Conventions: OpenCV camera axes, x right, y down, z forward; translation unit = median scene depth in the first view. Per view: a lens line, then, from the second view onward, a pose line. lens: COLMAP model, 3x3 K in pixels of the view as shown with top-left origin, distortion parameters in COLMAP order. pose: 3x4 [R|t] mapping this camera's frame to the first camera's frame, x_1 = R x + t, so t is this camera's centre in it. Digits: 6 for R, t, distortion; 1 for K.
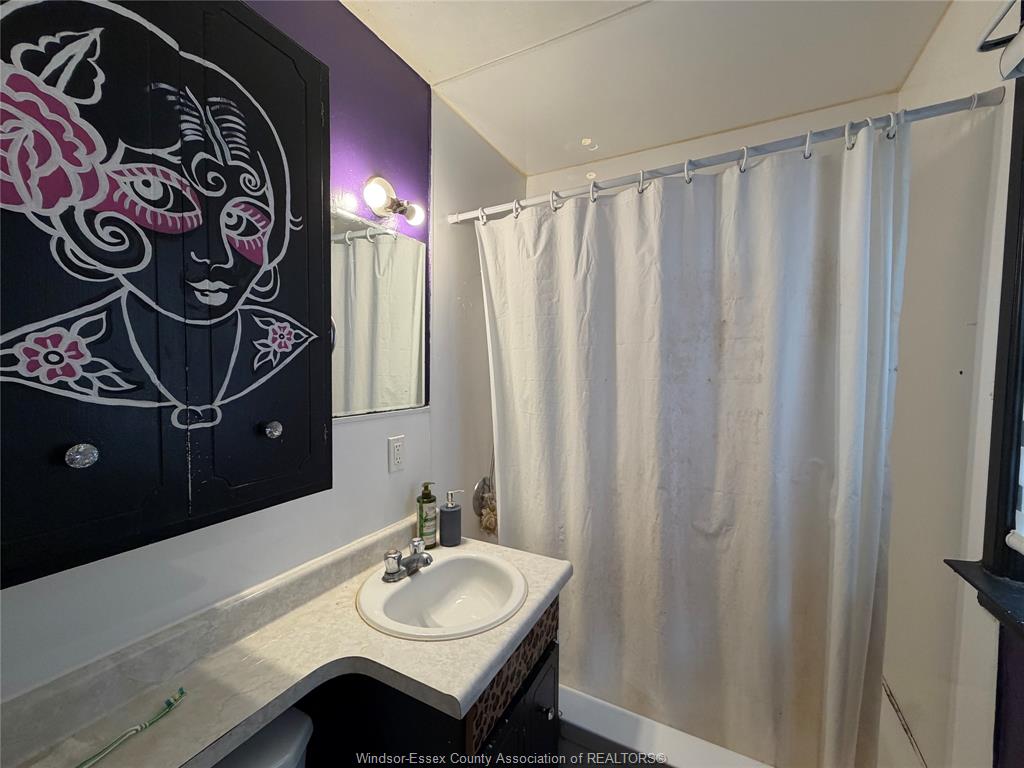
lens RADIAL K [[408.5, 0, 508.5], [0, 408.5, 383.6], [0, 0, 1]] dist [-0.000887, 0.000340]
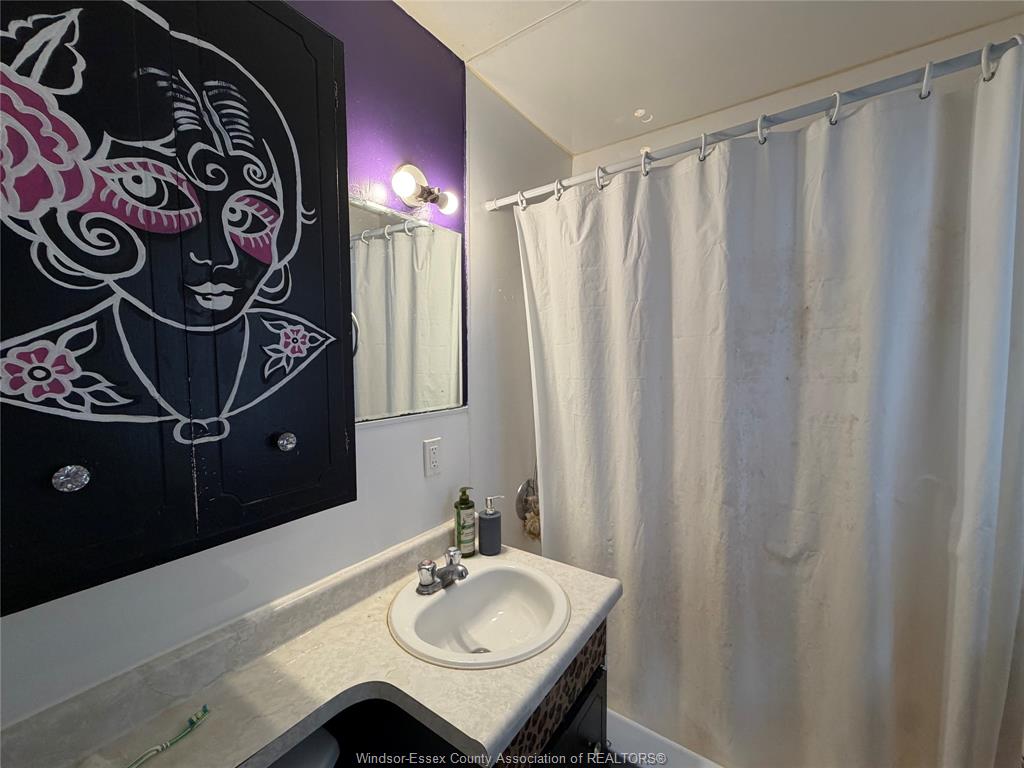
lens RADIAL K [[408.5, 0, 509.5], [0, 408.5, 383.7], [0, 0, 1]] dist [-0.000887, 0.000340]
pose [[0.992091, -0.006031, -0.125378, 0.030633], [0.008938, 0.999704, 0.022633, -0.024620], [0.125204, -0.023575, 0.991851, 0.100643]]
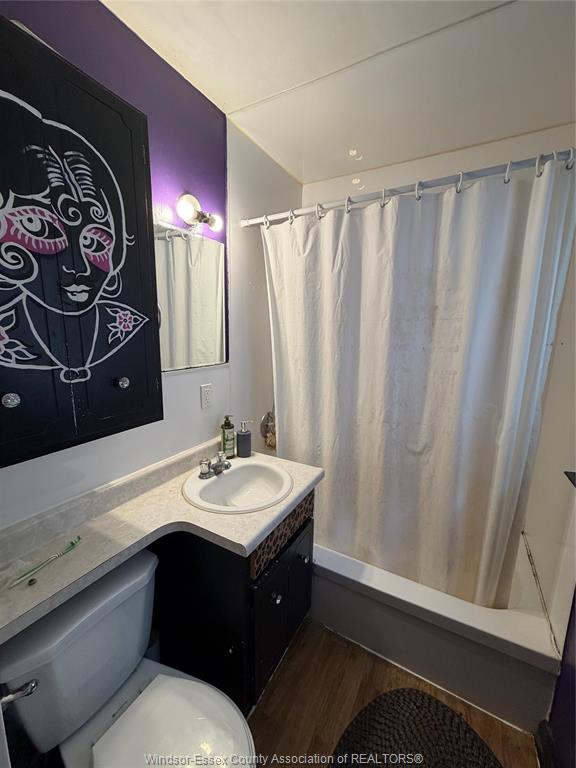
lens RADIAL K [[306.4, 0, 286.3], [0, 306.4, 382.3], [0, 0, 1]] dist [-0.000887, 0.000340]
pose [[0.999671, 0.013084, -0.022062, 0.044203], [-0.009972, 0.990701, 0.135690, -0.035534], [0.023632, -0.135426, 0.990506, -0.090735]]
